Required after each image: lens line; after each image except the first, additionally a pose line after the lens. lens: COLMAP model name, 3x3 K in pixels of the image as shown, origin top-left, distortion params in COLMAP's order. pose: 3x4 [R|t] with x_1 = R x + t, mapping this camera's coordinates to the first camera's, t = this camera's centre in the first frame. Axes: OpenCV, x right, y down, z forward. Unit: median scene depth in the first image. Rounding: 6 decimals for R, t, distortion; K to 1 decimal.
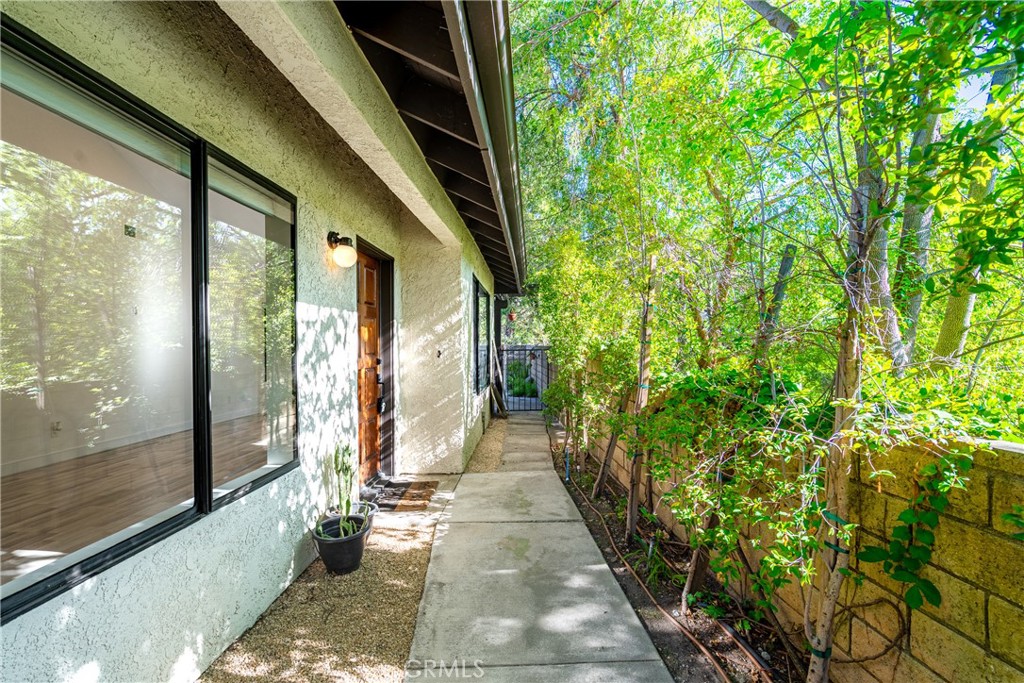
lens RADIAL K [[467.7, 0, 511.4], [0, 467.7, 347.5], [0, 0, 1]] dist [-0.001221, 0.000291]
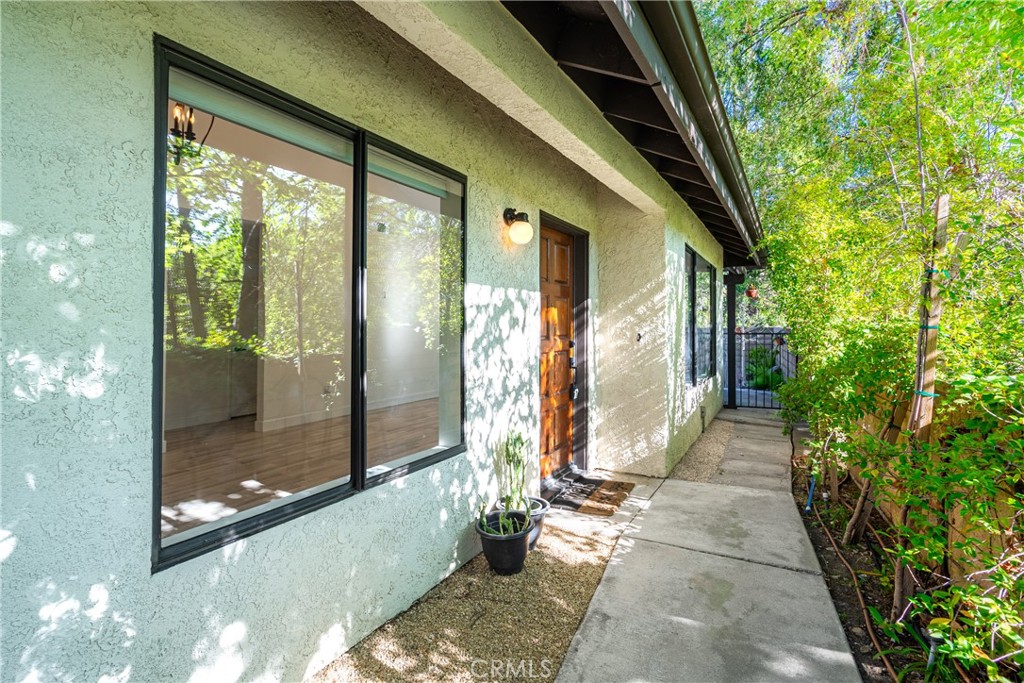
lens RADIAL K [[486.5, 0, 511.5], [0, 486.5, 316.3], [0, 0, 1]] dist [-0.019811, 0.012674]
pose [[0.886332, 0.000913, -0.463049, 0.076717], [-0.012186, 0.999698, -0.021356, -0.004859], [0.462889, 0.024571, 0.886076, 0.116518]]
